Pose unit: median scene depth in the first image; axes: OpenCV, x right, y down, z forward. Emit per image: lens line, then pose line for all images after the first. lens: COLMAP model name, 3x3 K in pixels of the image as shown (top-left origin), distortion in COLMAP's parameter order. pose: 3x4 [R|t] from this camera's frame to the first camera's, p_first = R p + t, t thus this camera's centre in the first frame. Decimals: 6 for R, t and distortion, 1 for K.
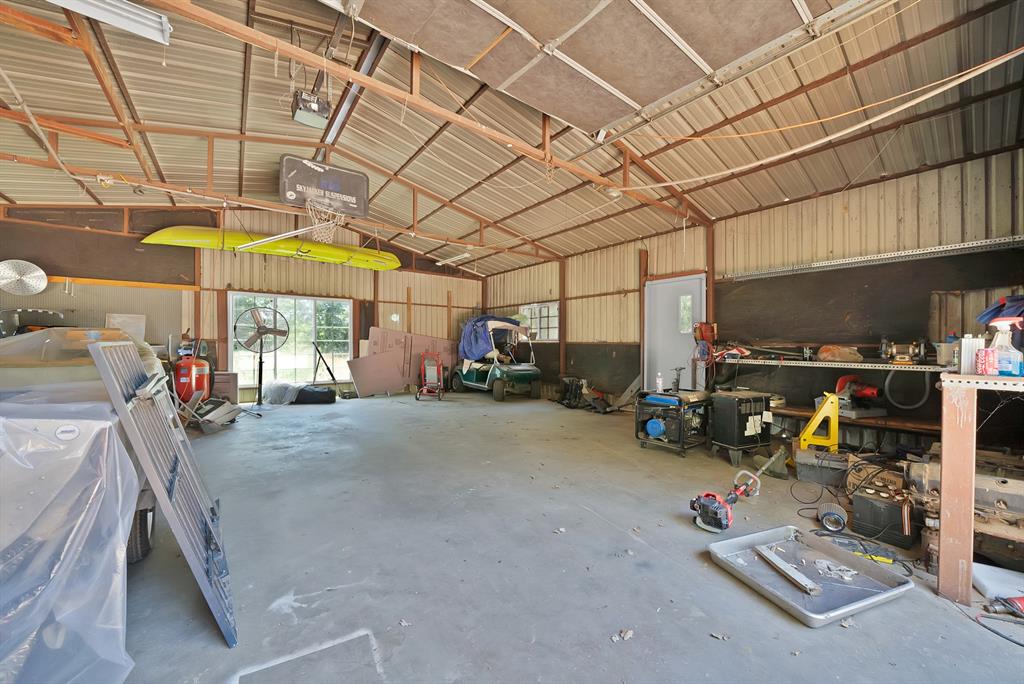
lens RADIAL K [[363.7, 0, 511.2], [0, 363.7, 334.0], [0, 0, 1]] dist [-0.017077, 0.000023]
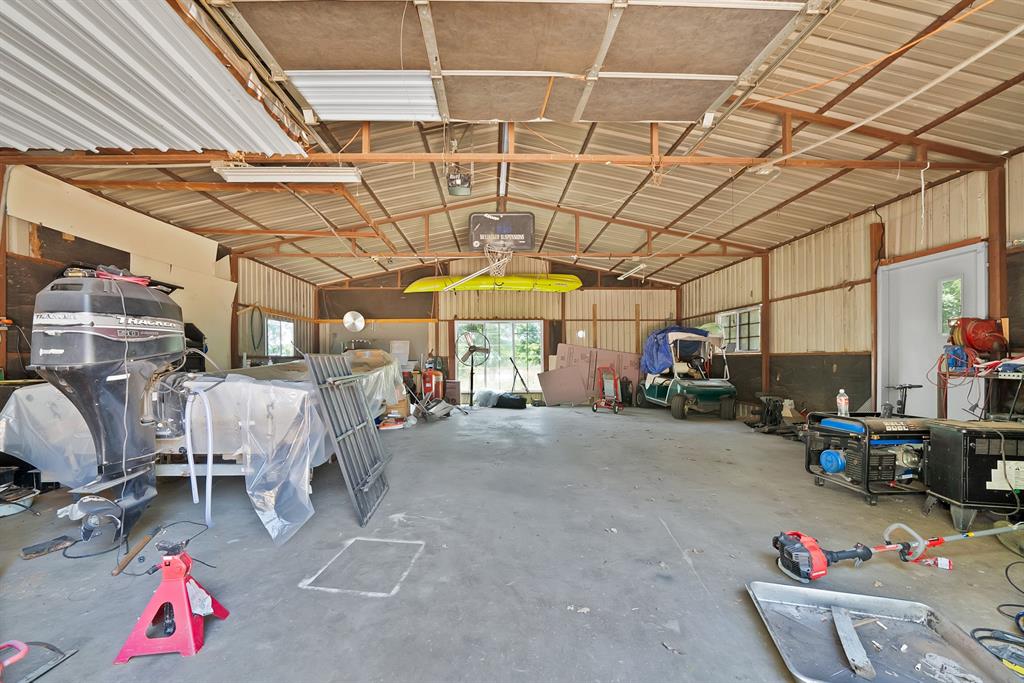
lens RADIAL K [[367.2, 0, 507.6], [0, 367.2, 347.4], [0, 0, 1]] dist [-0.017580, 0.000132]
pose [[0.816642, -0.029799, -0.576375, 0.162082], [0.024758, 0.999556, -0.016600, 0.008568], [0.576614, -0.000714, 0.817016, -0.009955]]
